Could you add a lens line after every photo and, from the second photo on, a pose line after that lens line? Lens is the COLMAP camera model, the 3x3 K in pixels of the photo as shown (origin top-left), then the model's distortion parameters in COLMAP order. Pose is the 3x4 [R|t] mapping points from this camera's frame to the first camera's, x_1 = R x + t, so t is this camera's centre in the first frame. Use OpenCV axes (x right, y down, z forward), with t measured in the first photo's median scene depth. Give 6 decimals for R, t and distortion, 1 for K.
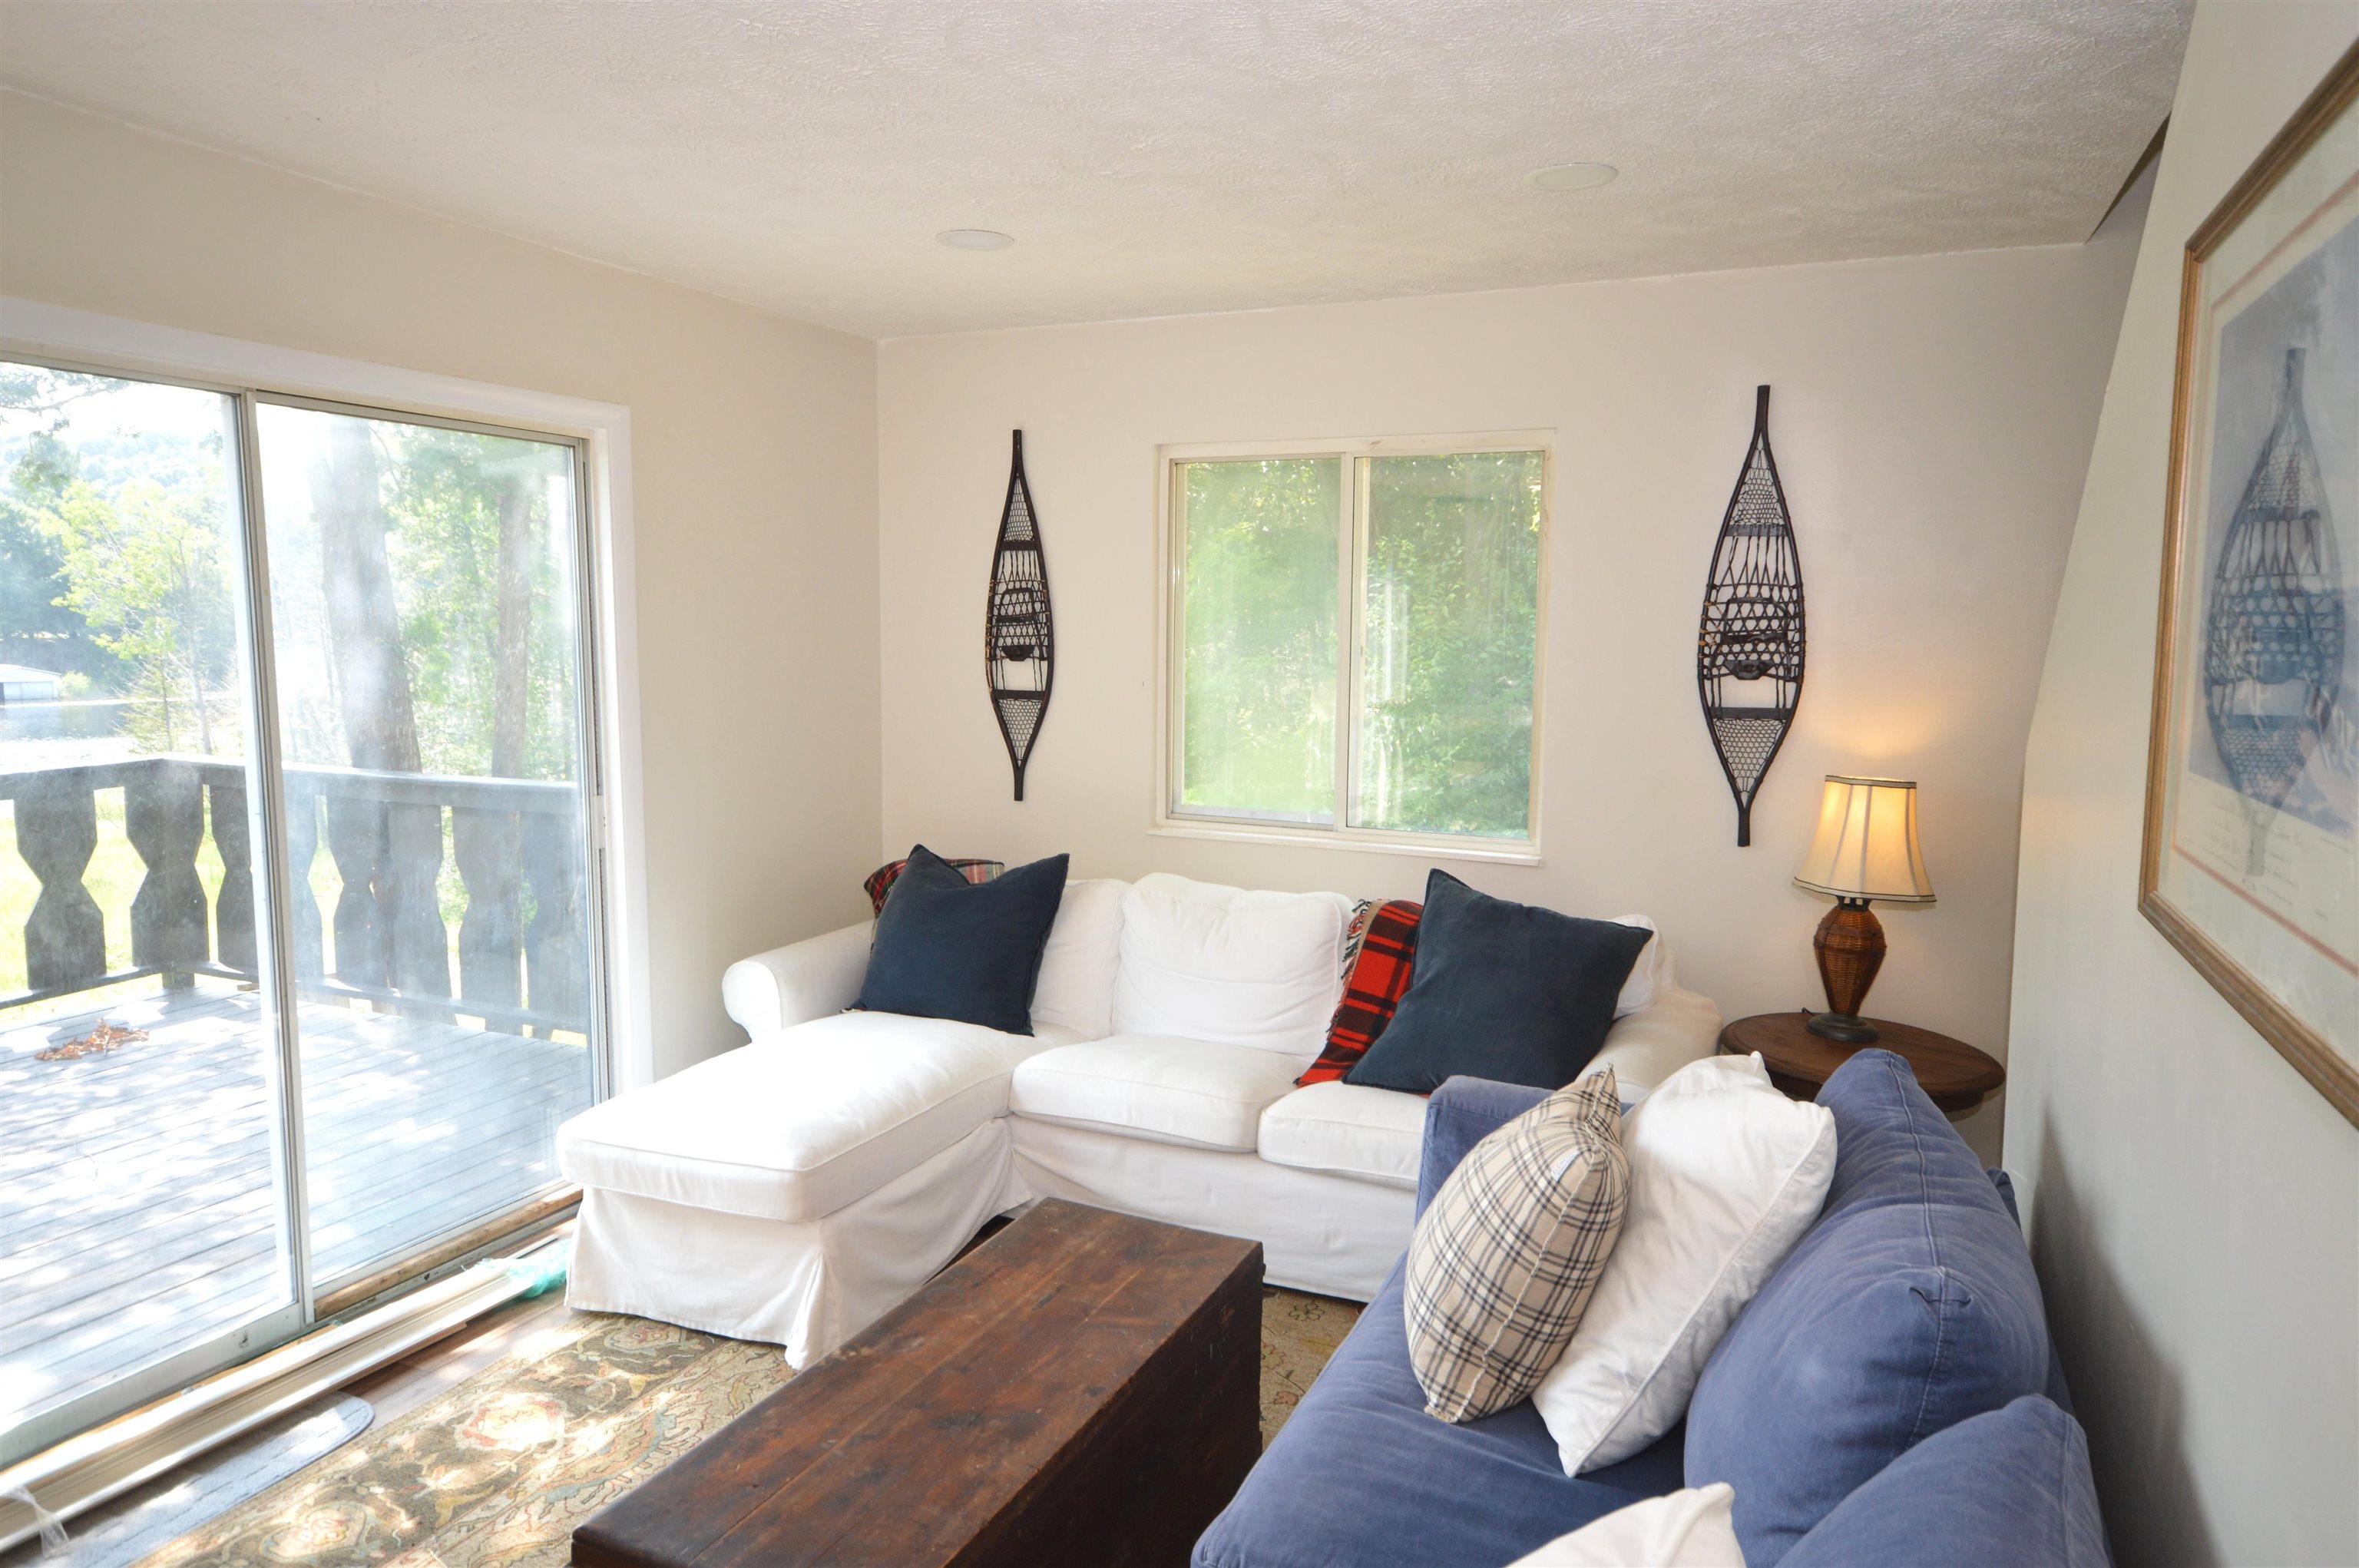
lens RADIAL K [[1468.5, 0, 1179.4], [0, 1468.5, 773.7], [0, 0, 1]] dist [0.019291, 0.004185]
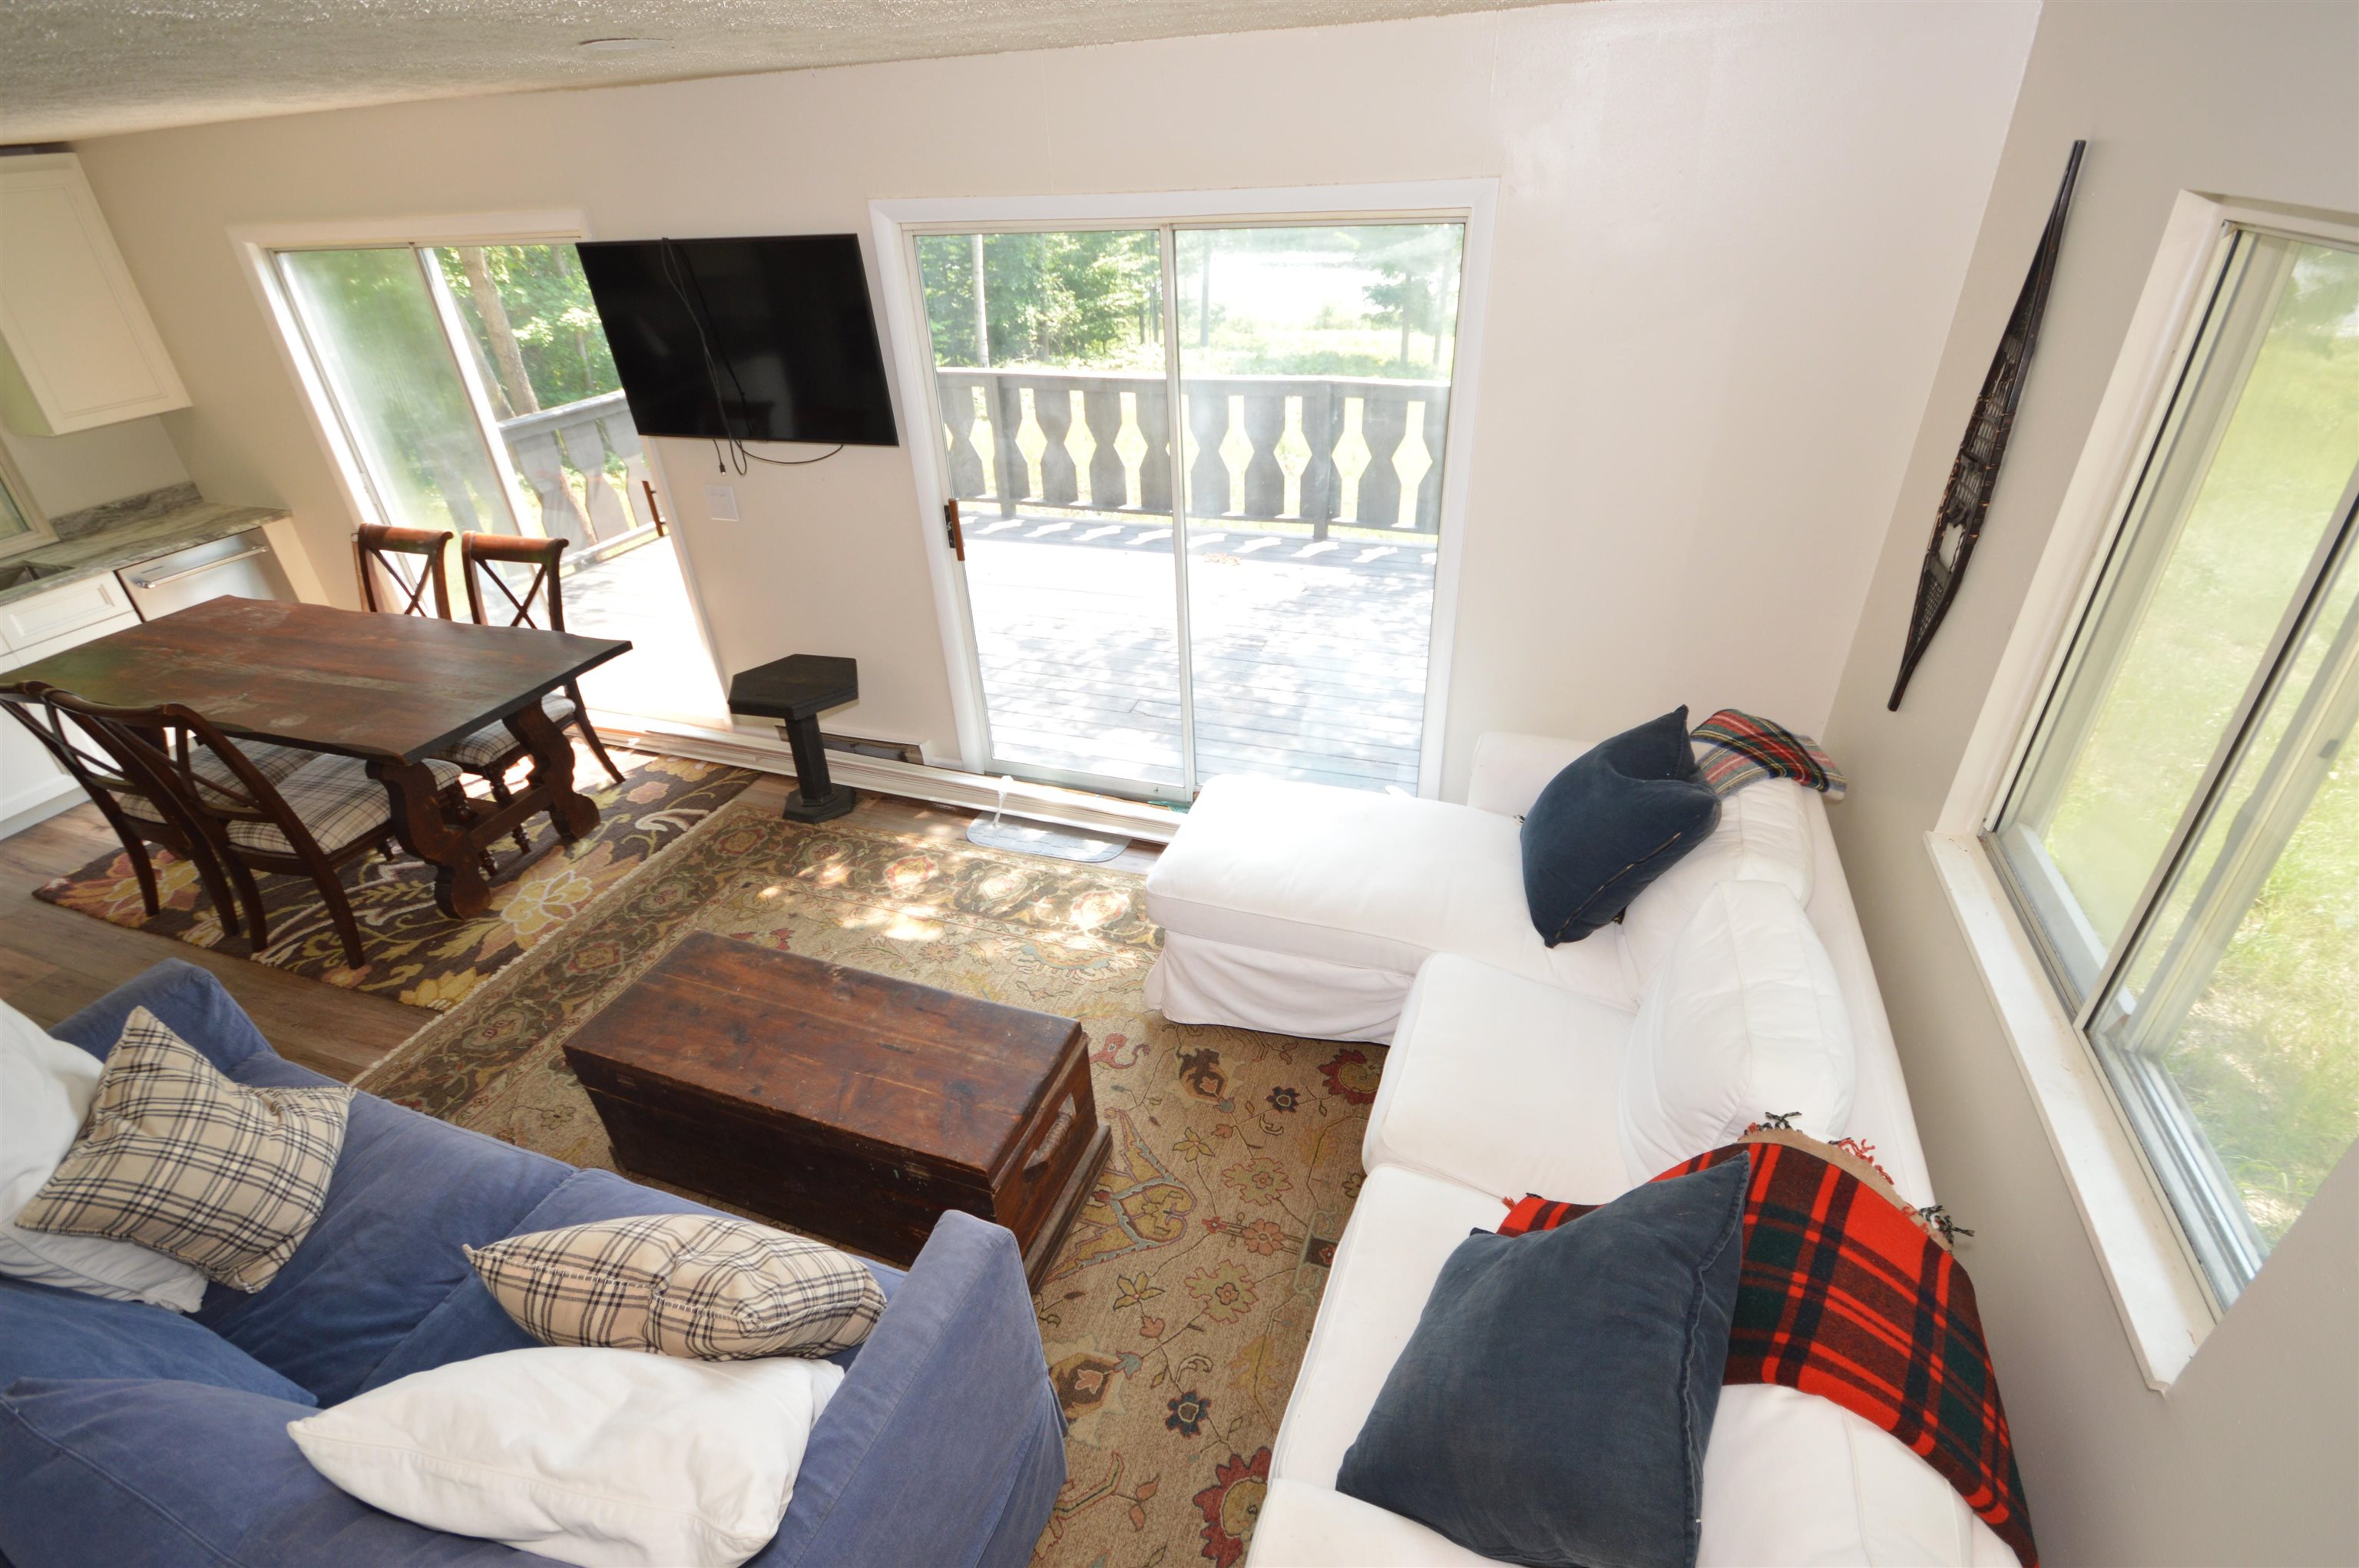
lens RADIAL K [[1050.9, 0, 1172.3], [0, 1050.9, 770.3], [0, 0, 1]] dist [0.007852, -0.010051]
pose [[0.079412, 0.493230, -0.866267, 0.428563], [-0.062214, 0.869769, 0.489521, -0.245194], [0.994899, 0.015020, 0.099756, 0.743926]]
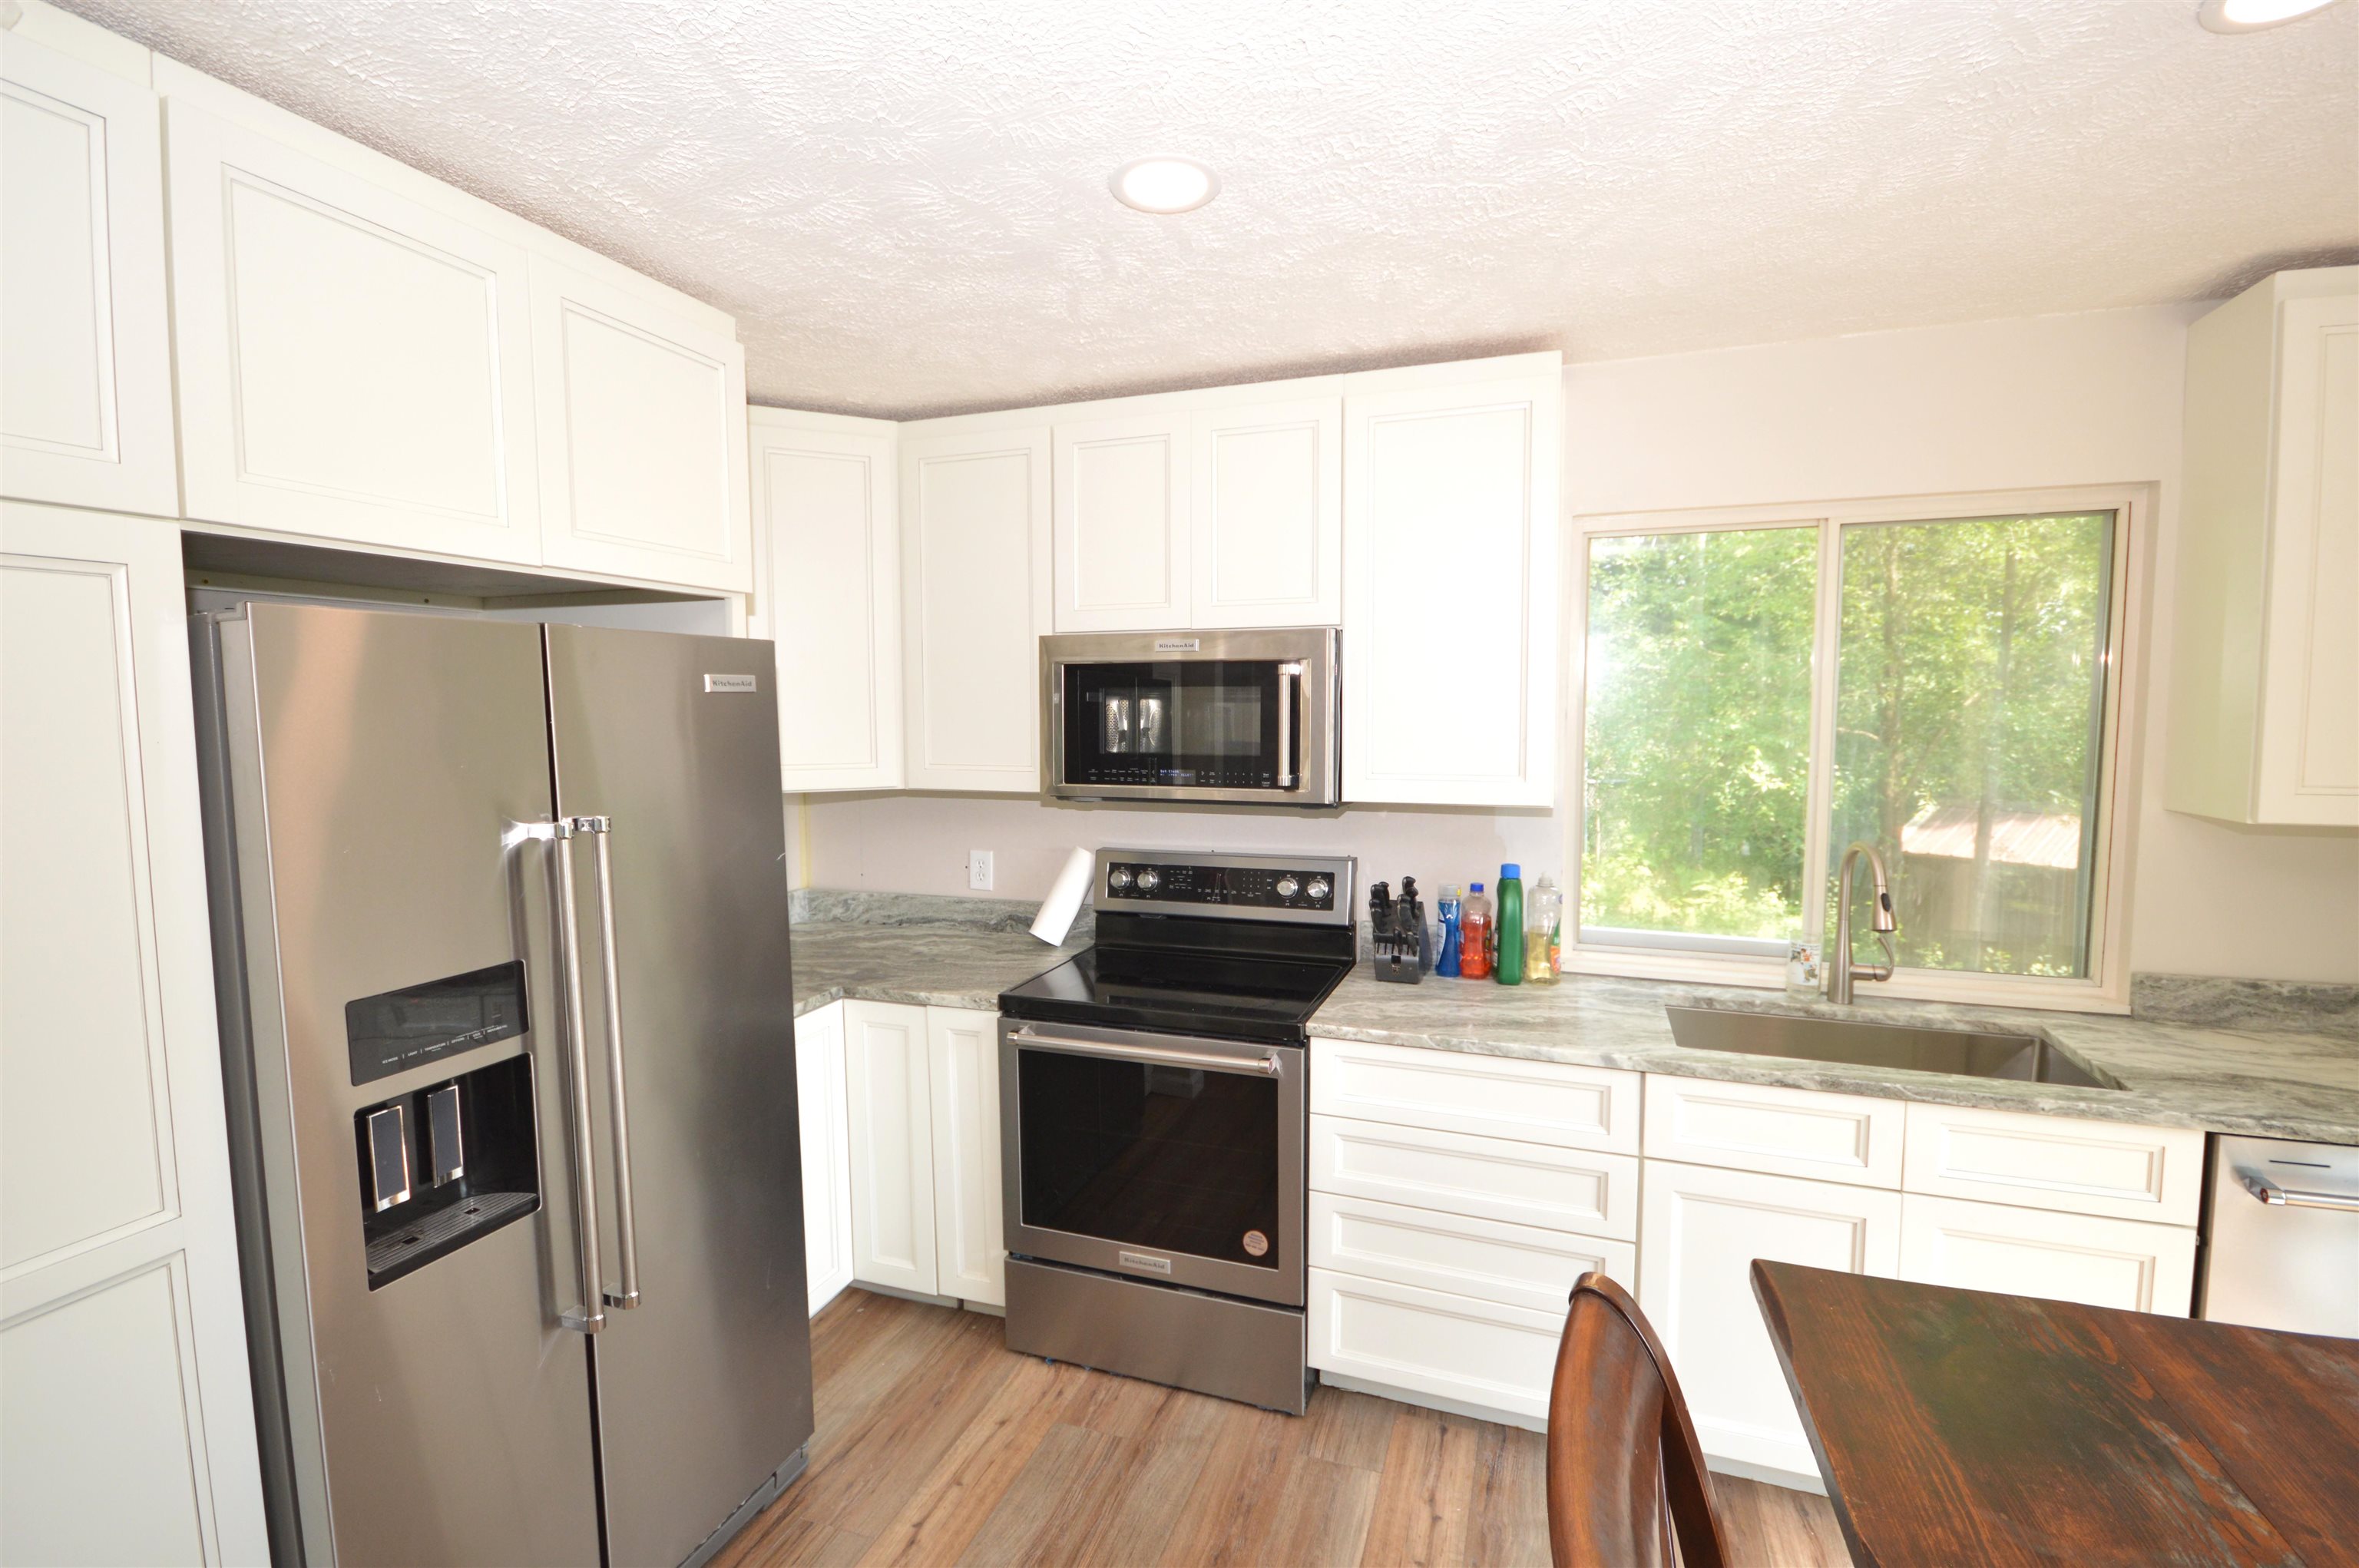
lens RADIAL K [[1050.9, 0, 1190.1], [0, 1050.9, 788.0], [0, 0, 1]] dist [0.007852, -0.010051]
pose [[-0.996200, -0.003177, -0.087038, -0.314157], [-0.018916, 0.983371, 0.180618, -0.015165], [0.085017, 0.181578, -0.979695, 0.053624]]
